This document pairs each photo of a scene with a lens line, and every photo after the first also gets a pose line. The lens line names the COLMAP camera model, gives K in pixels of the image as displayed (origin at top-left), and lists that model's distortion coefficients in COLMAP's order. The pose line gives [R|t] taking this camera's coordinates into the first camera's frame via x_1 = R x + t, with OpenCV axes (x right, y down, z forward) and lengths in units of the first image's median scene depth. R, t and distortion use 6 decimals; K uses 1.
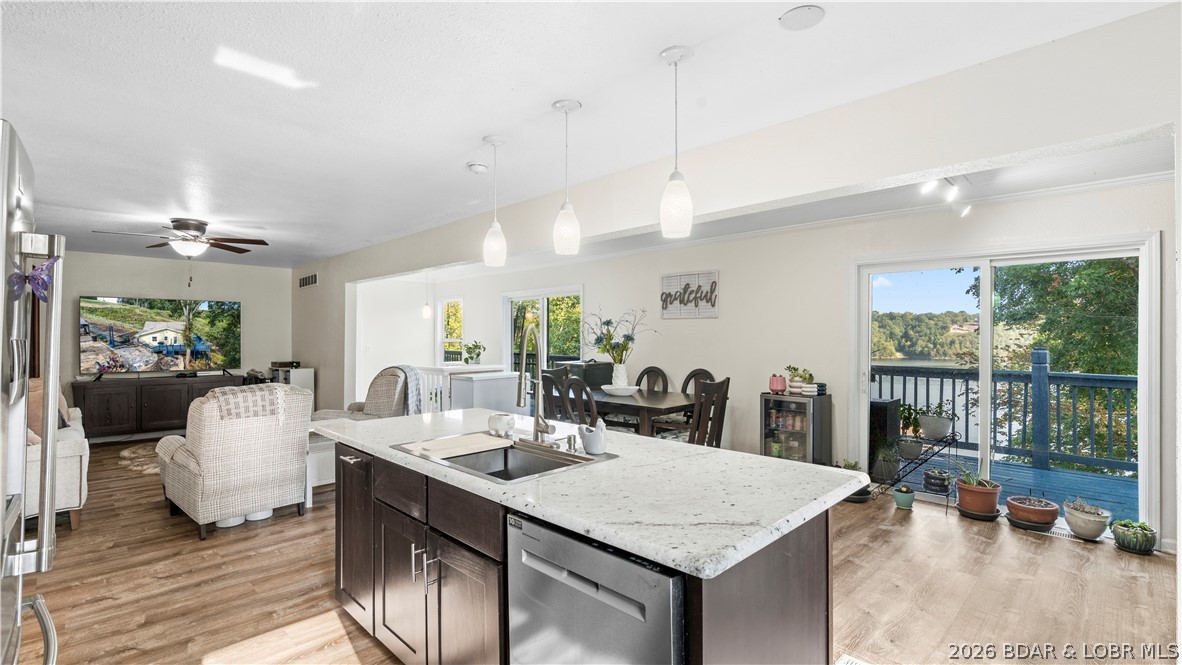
lens RADIAL K [[531.8, 0, 603.7], [0, 531.8, 320.4], [0, 0, 1]] dist [-0.004567, -0.001585]
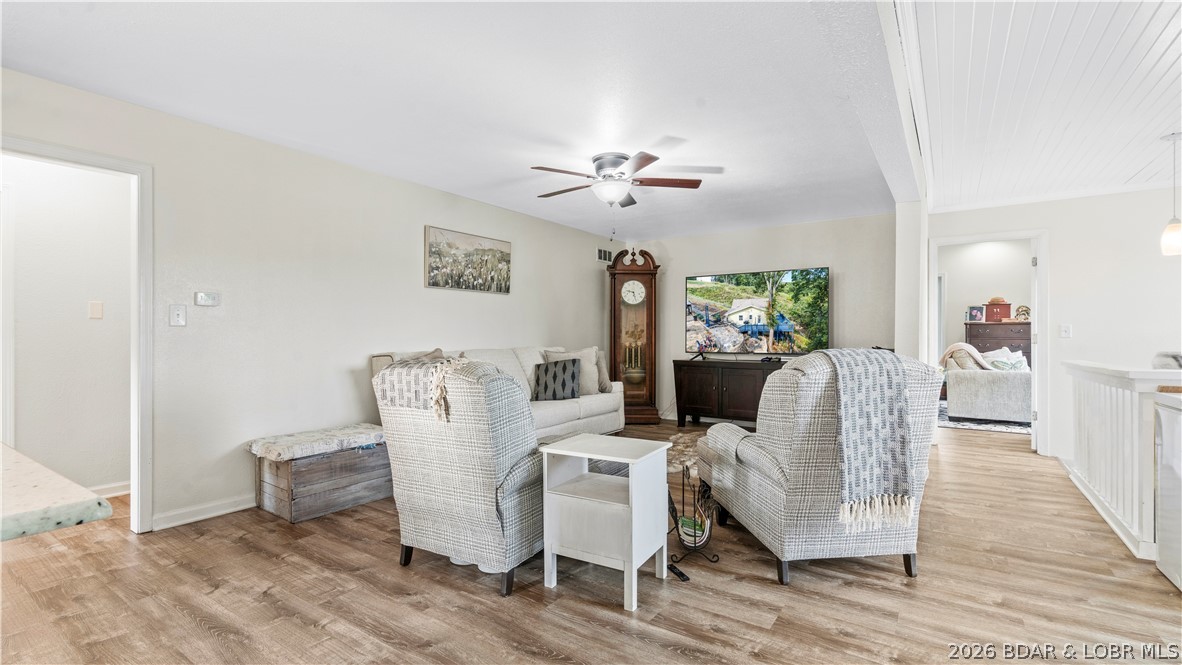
lens RADIAL K [[531.8, 0, 583.9], [0, 531.8, 331.3], [0, 0, 1]] dist [-0.004567, -0.001585]
pose [[0.167553, -0.006080, -0.985844, 0.004292], [0.028798, 0.999584, -0.001270, 0.054034], [0.985442, -0.028177, 0.167659, 0.611095]]
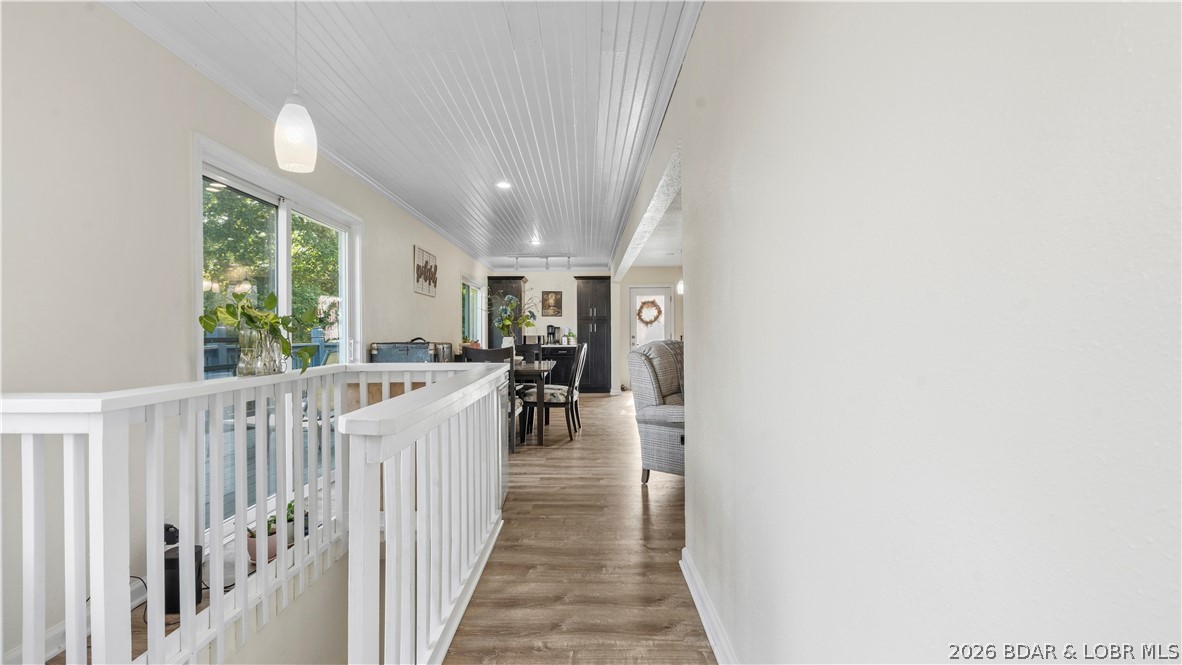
lens RADIAL K [[531.8, 0, 591.4], [0, 531.8, 334.7], [0, 0, 1]] dist [-0.004567, -0.001585]
pose [[-0.707350, -0.003906, 0.706852, -0.723062], [-0.023937, 0.999544, -0.018432, 0.076317], [-0.706458, -0.029958, -0.707121, 1.384481]]
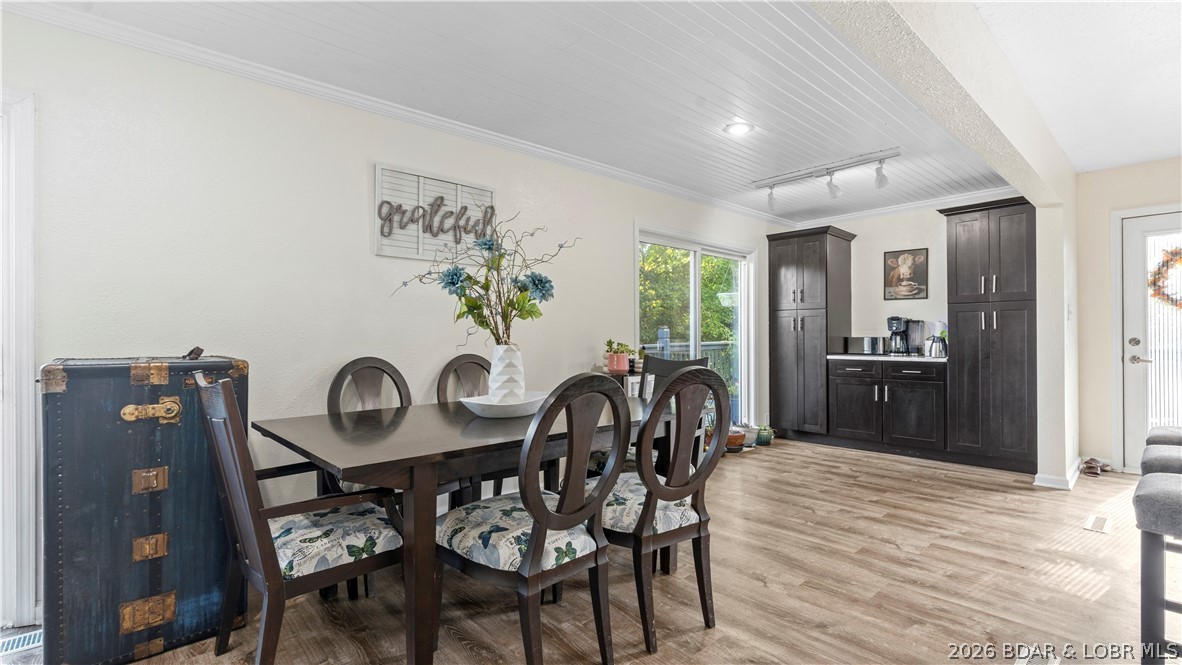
lens RADIAL K [[531.8, 0, 583.7], [0, 531.8, 333.6], [0, 0, 1]] dist [-0.004567, -0.001585]
pose [[0.060706, -0.002138, 0.998153, -0.335323], [-0.028137, 0.999597, 0.003853, 0.056632], [-0.997759, -0.028319, 0.060621, 0.761396]]
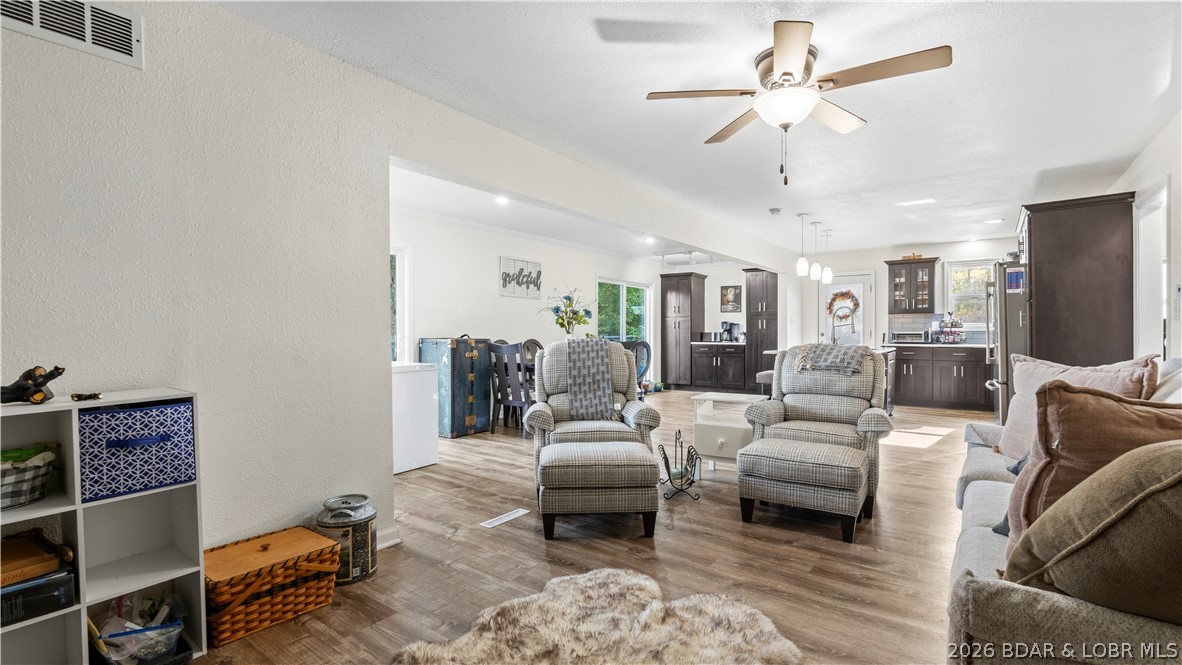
lens RADIAL K [[531.8, 0, 583.8], [0, 531.8, 331.6], [0, 0, 1]] dist [-0.004567, -0.001585]
pose [[-0.135121, -0.005557, 0.990814, -0.957258], [-0.032476, 0.999472, 0.001177, 0.060977], [-0.990297, -0.032019, -0.135230, 0.944700]]
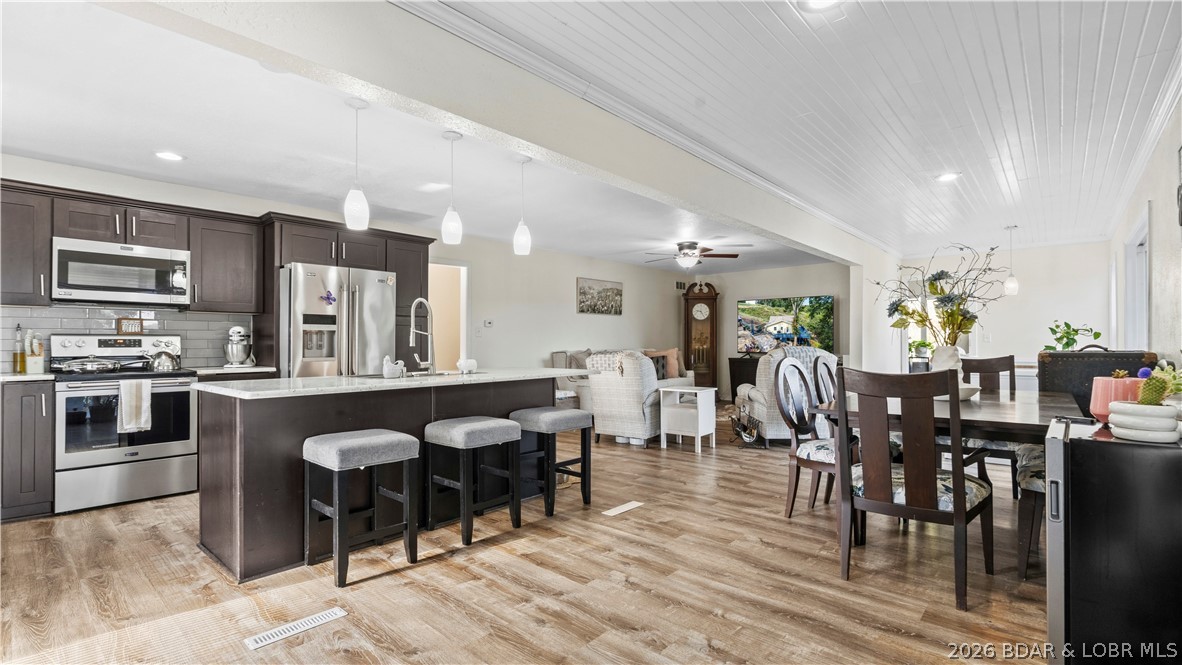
lens RADIAL K [[531.8, 0, 582.3], [0, 531.8, 337.3], [0, 0, 1]] dist [-0.004567, -0.001585]
pose [[0.038067, -0.005577, -0.999260, 0.496877], [0.030560, 0.999523, -0.004415, 0.049653], [0.998808, -0.030369, 0.038219, 0.485118]]
